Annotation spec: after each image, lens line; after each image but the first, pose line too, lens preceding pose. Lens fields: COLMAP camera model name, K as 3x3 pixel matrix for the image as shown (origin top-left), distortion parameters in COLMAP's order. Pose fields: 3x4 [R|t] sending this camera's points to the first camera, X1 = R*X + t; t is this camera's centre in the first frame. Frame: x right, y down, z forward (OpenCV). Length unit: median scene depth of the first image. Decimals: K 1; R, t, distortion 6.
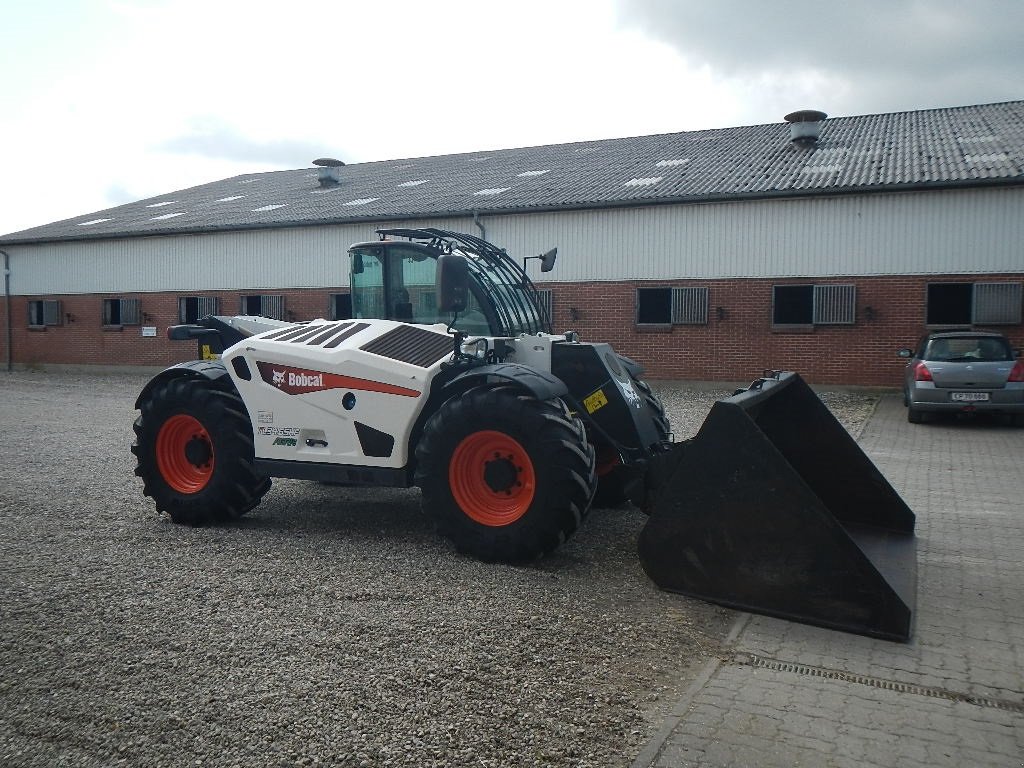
lens RADIAL K [[795.6, 0, 512.0], [0, 795.6, 384.0], [0, 0, 1]] dist [-0.019934, -0.009646]
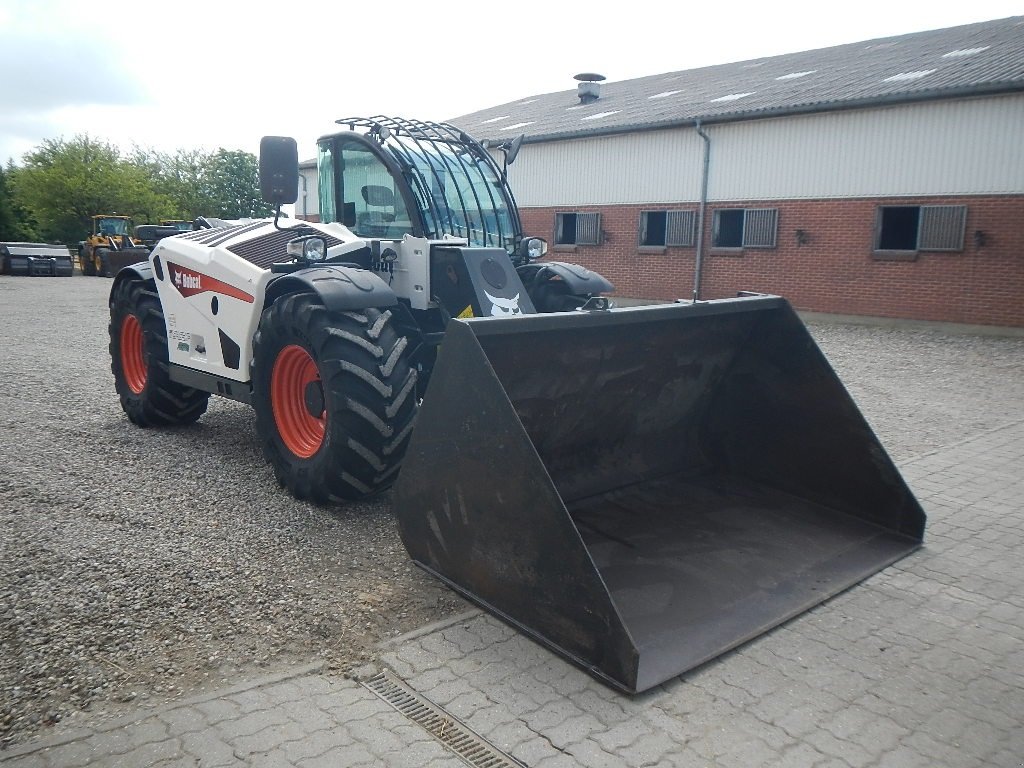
lens RADIAL K [[808.0, 0, 512.0], [0, 808.0, 384.0], [0, 0, 1]] dist [-0.002090, -0.006026]
pose [[0.933651, 0.079274, -0.349302, 0.443865], [-0.048435, 0.994186, 0.096169, 0.005368], [0.354894, -0.072870, 0.932062, 0.255106]]
